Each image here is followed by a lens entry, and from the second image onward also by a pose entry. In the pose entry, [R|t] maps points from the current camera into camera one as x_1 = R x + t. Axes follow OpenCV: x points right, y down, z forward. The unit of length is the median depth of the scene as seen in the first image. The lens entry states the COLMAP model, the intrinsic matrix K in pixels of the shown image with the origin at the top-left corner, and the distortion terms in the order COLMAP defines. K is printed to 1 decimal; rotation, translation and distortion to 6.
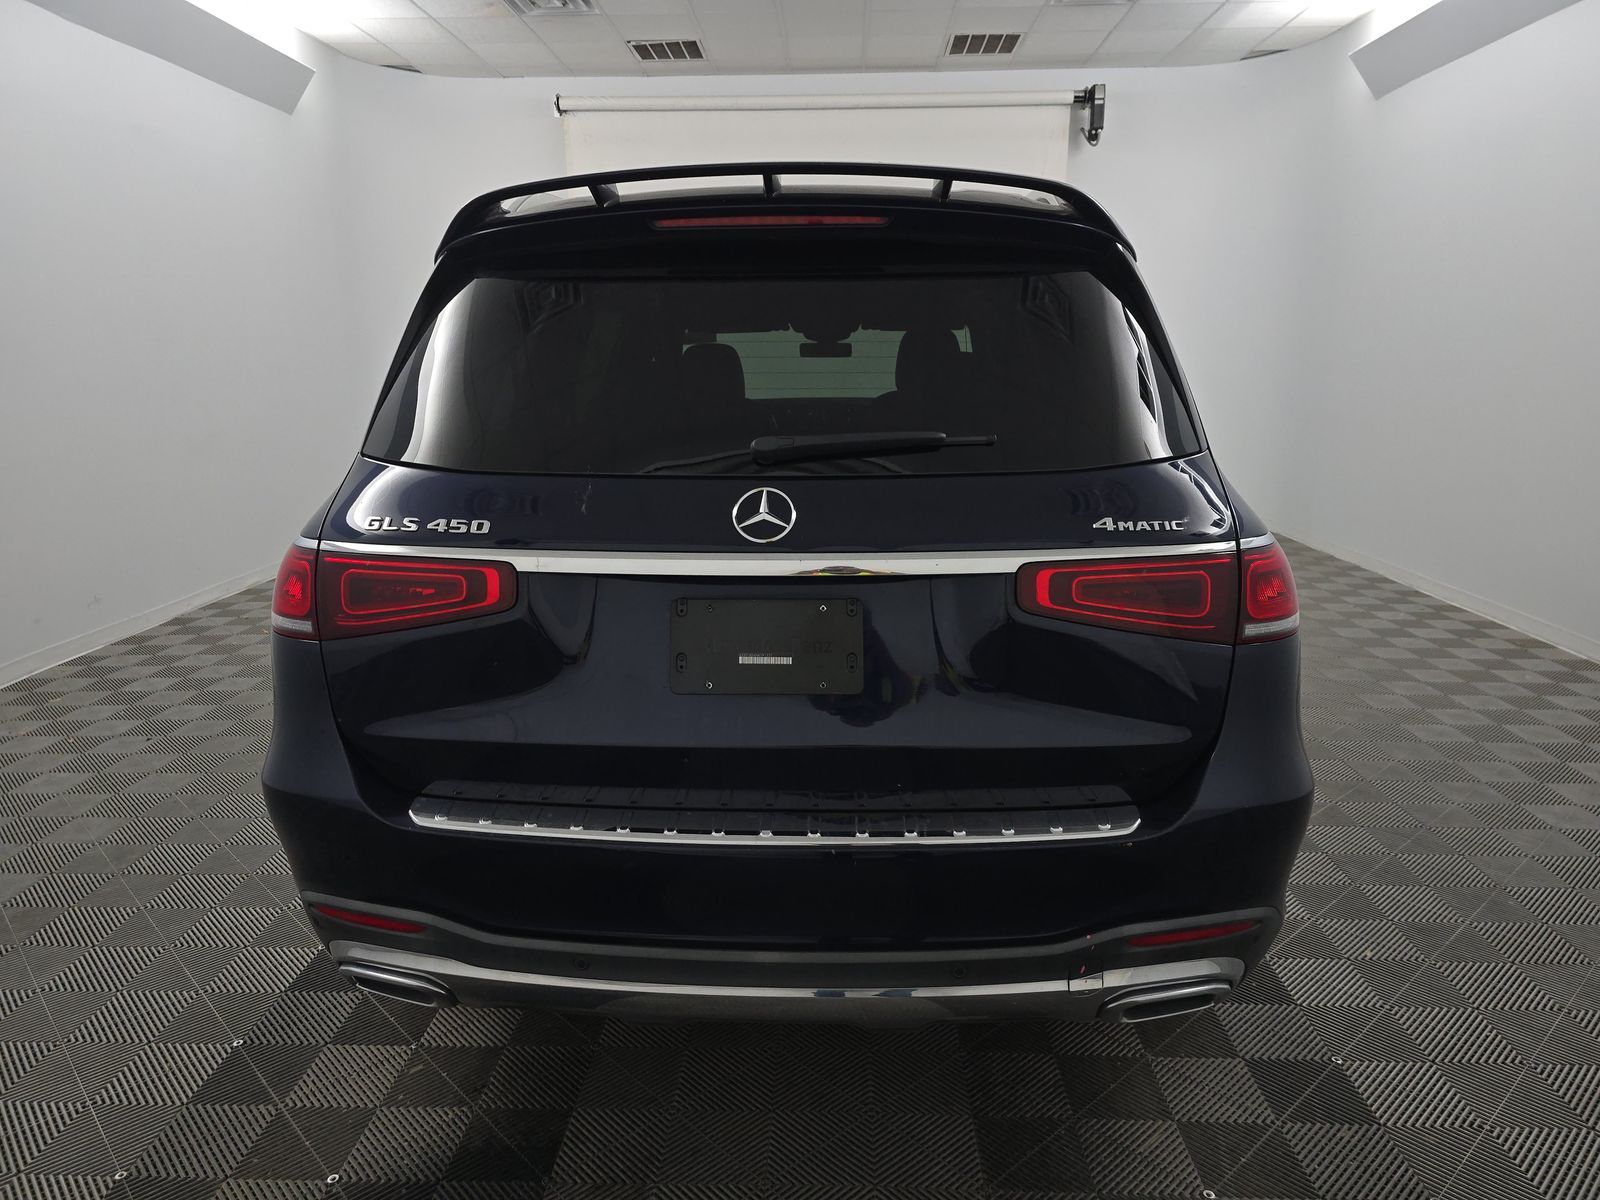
lens RADIAL K [[1085.8, 0, 799.4], [0, 1085.8, 597.6], [0, 0, 1]] dist [0.030817, -0.002085]
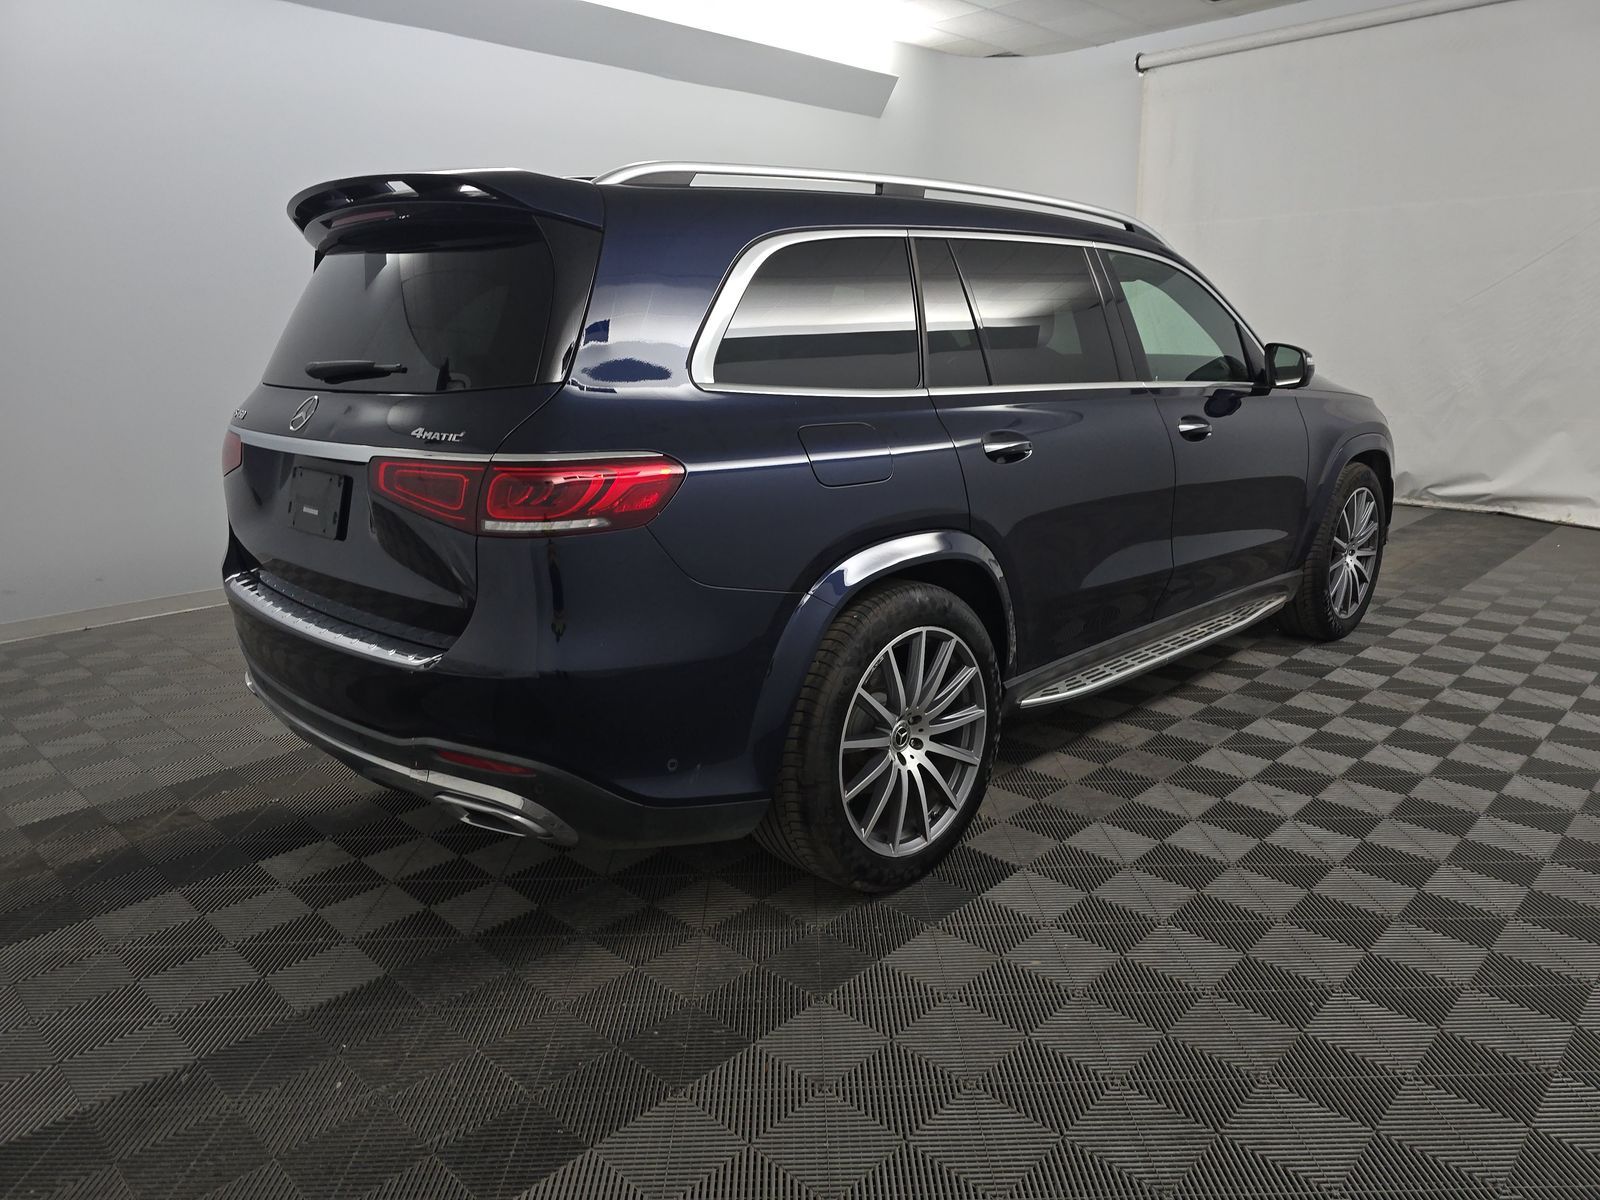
lens RADIAL K [[1085.8, 0, 799.4], [0, 1085.8, 597.6], [0, 0, 1]] dist [0.030817, -0.002085]
pose [[0.734827, 0.158310, -0.659521, 0.453350], [-0.138502, 0.986913, 0.082581, -0.012689], [0.663963, 0.030662, 0.747136, 0.091082]]
